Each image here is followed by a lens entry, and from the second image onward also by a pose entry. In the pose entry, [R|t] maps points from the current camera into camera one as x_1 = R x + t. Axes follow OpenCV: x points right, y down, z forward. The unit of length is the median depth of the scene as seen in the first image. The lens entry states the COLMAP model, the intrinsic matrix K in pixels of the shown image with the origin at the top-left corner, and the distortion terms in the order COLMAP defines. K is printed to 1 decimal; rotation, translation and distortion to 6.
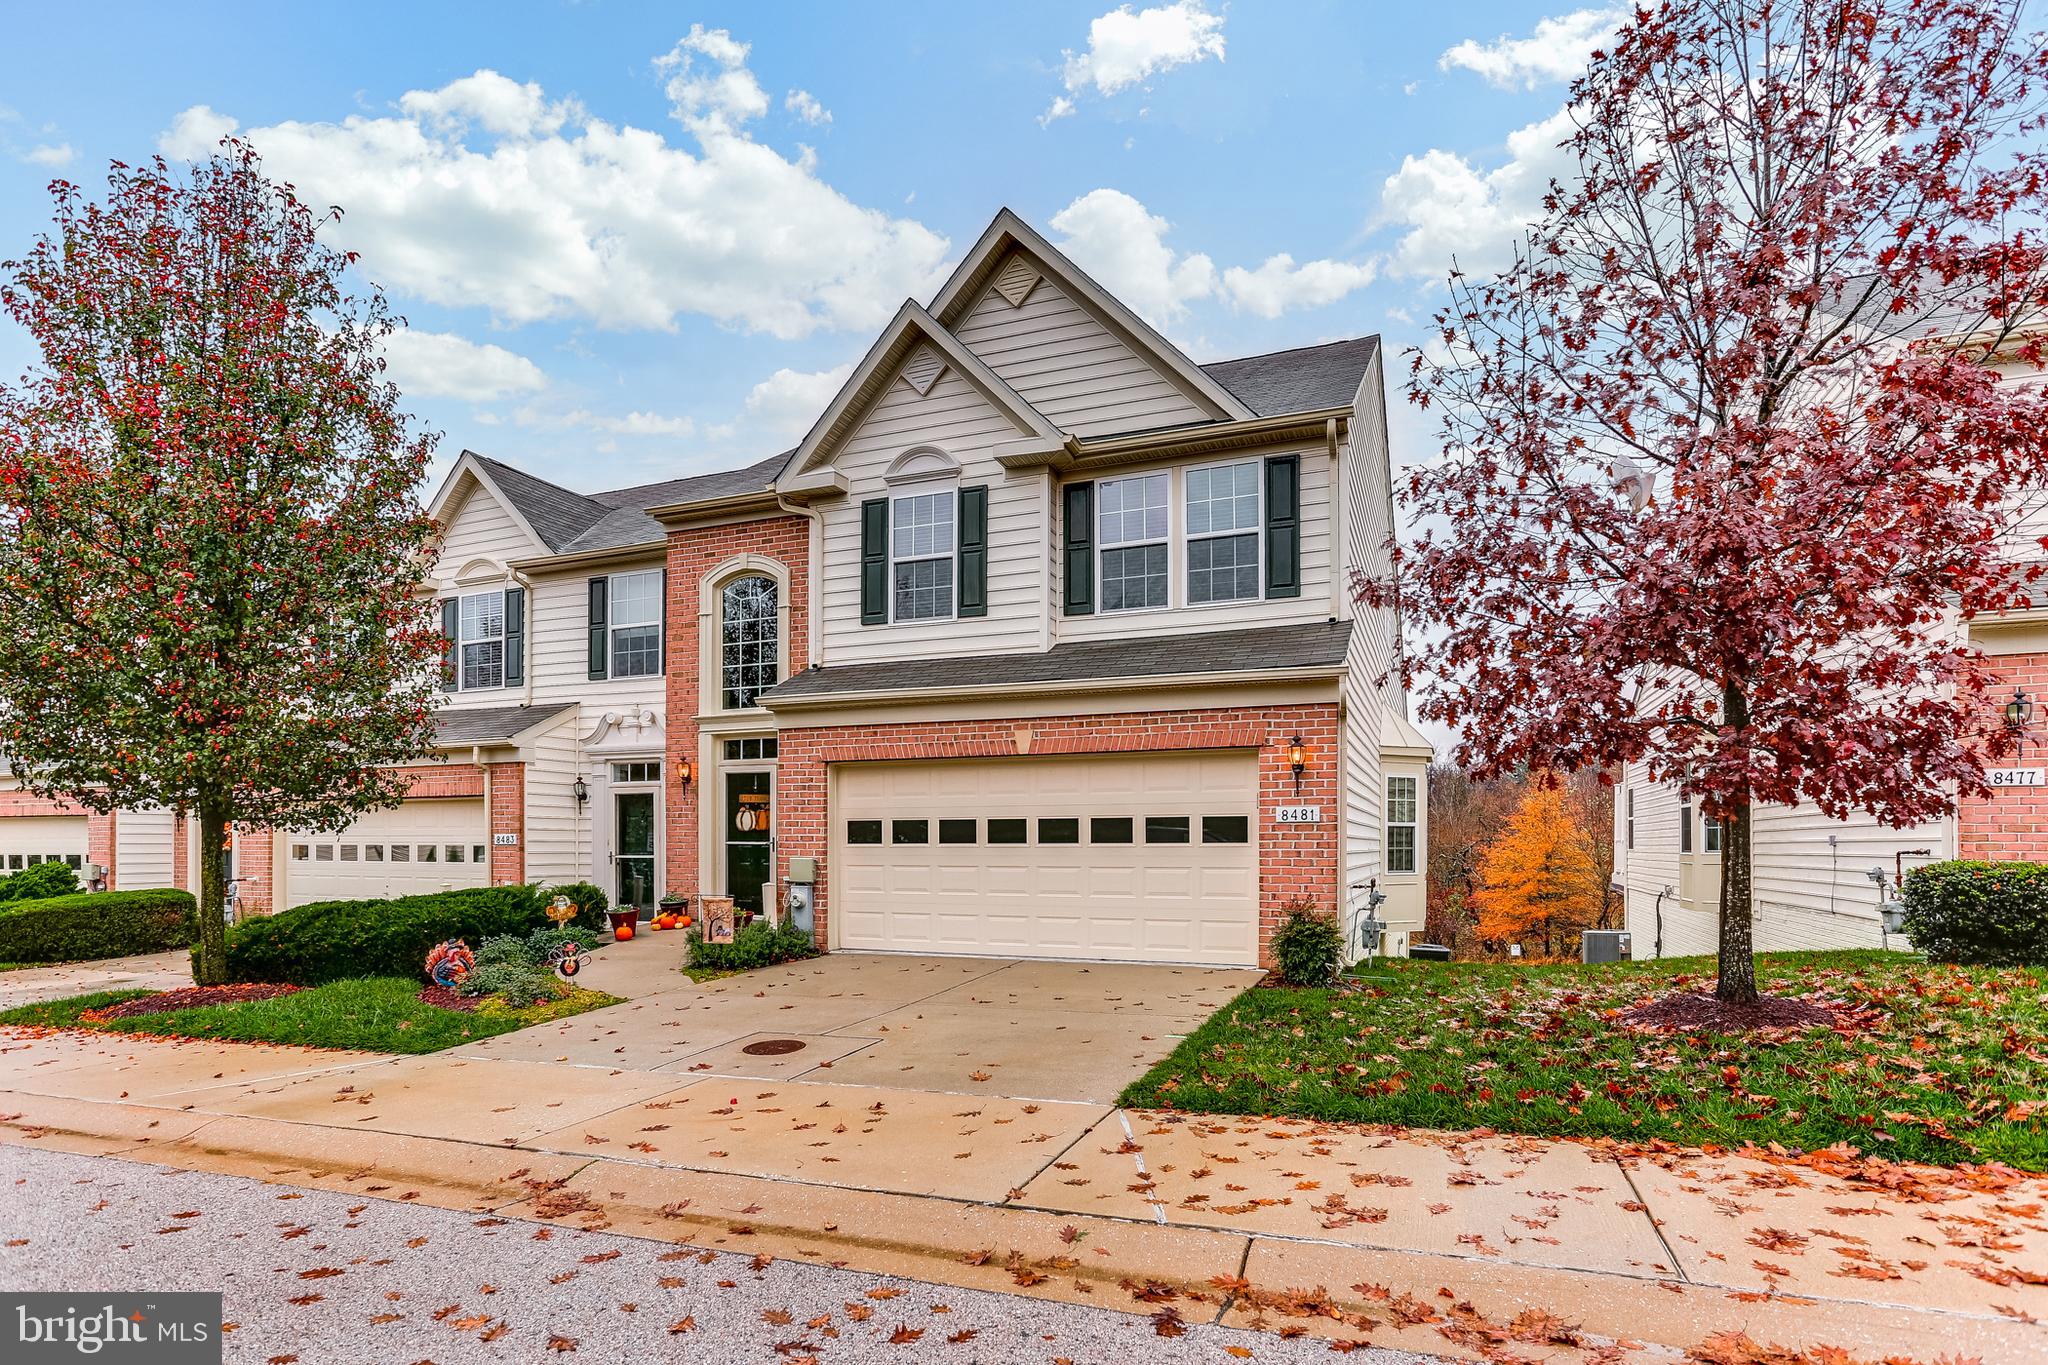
lens RADIAL K [[1019.3, 0, 1018.8], [0, 1019.3, 671.6], [0, 0, 1]] dist [-0.034553, 0.019822]
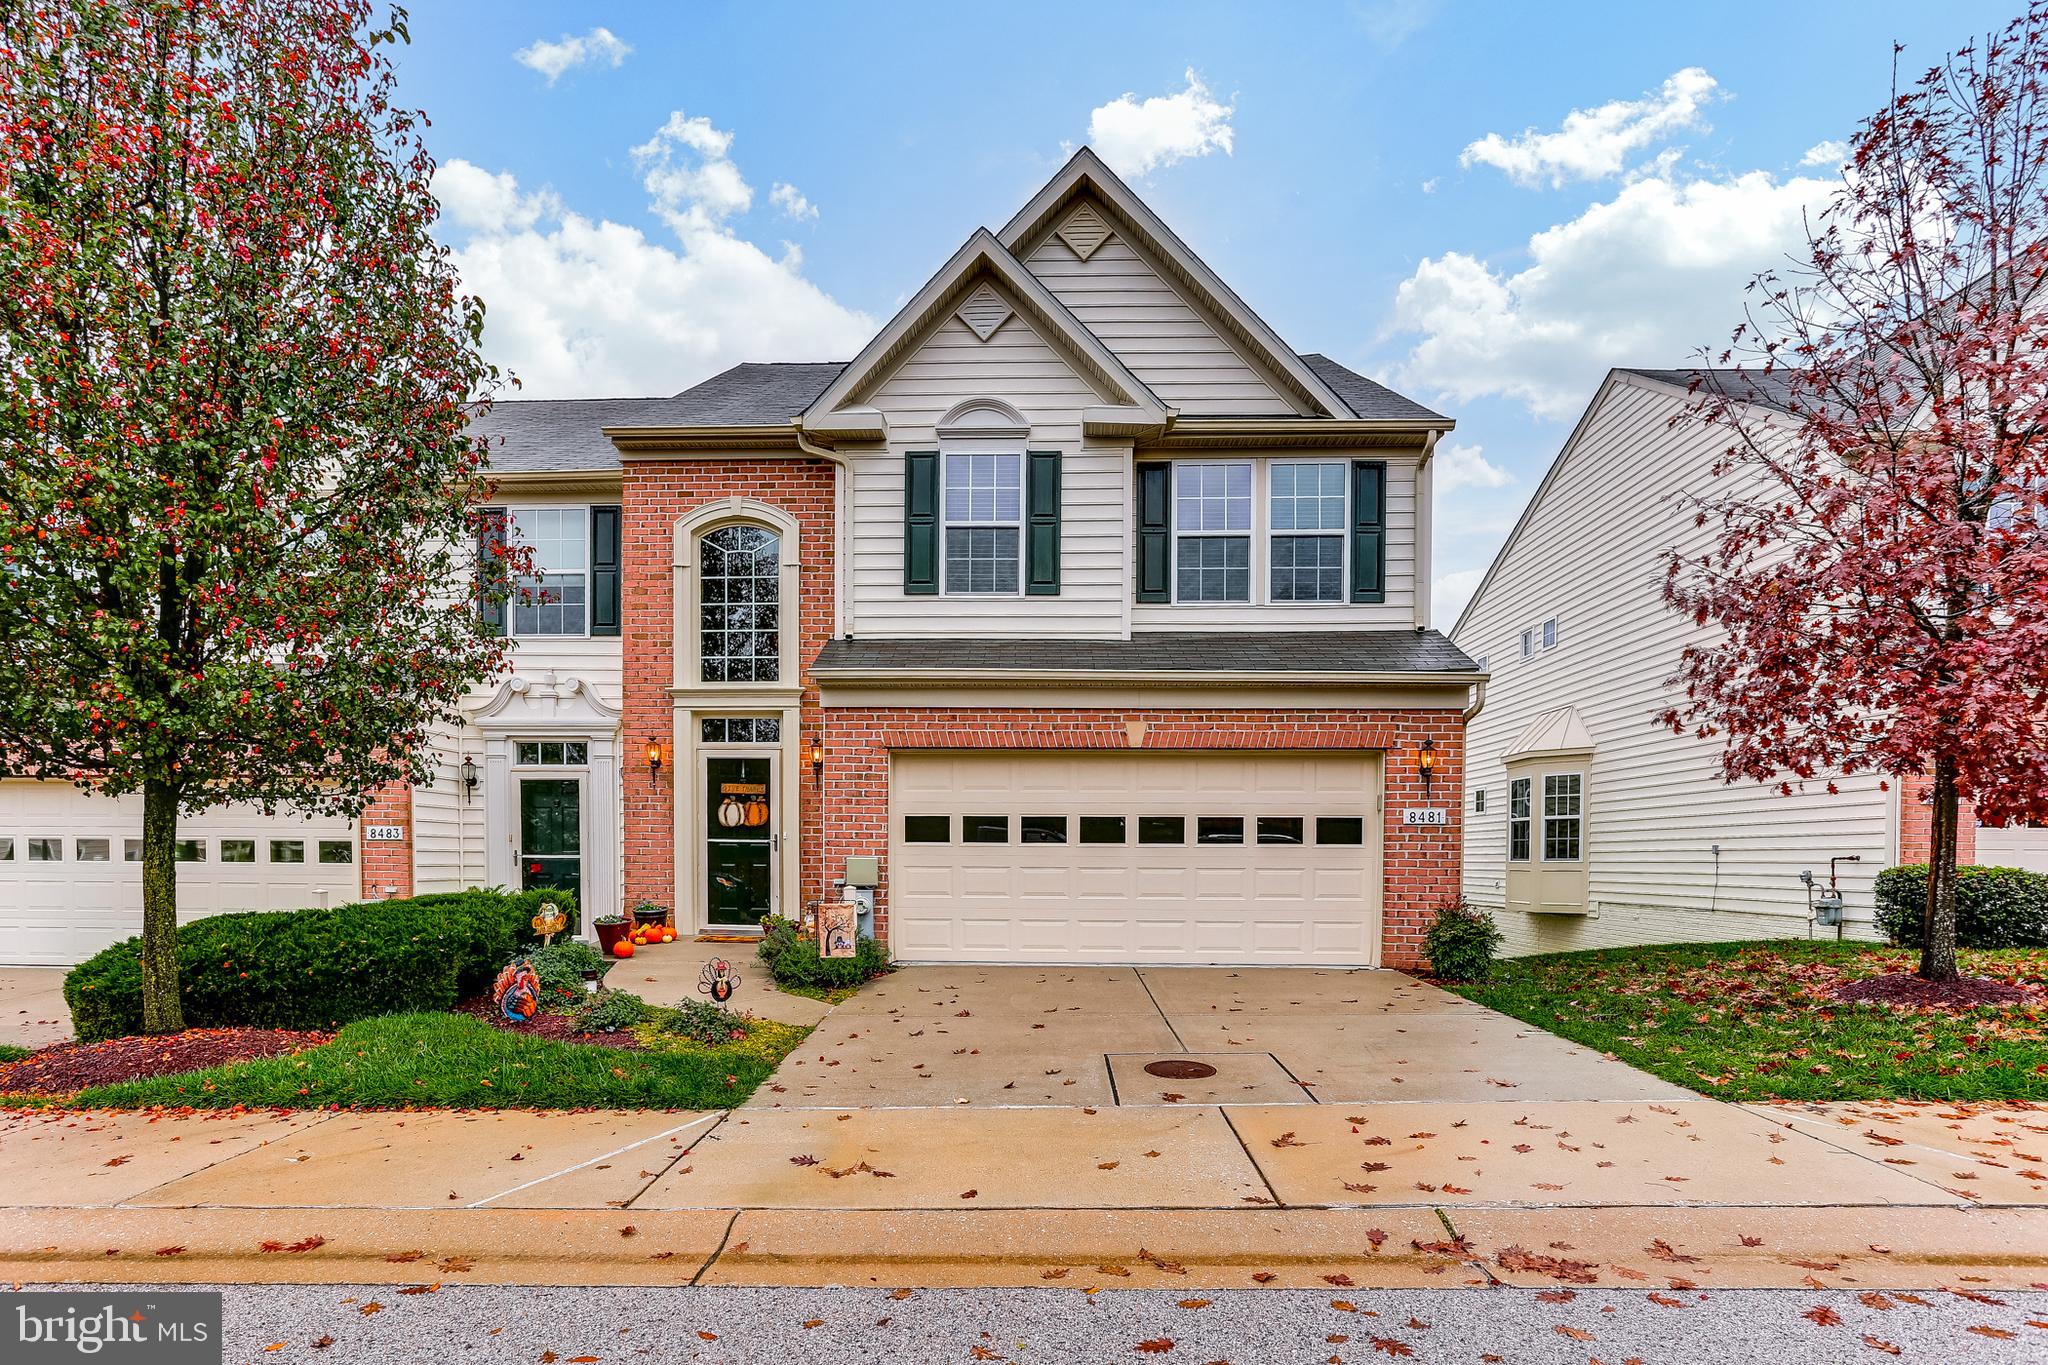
lens RADIAL K [[1050.5, 0, 1022.4], [0, 1050.5, 723.5], [0, 0, 1]] dist [-0.037237, 0.024734]
pose [[0.946996, 0.047442, 0.317724, -0.356818], [-0.061583, 0.997502, 0.034606, 0.029142], [-0.315288, -0.052338, 0.947552, 0.114225]]
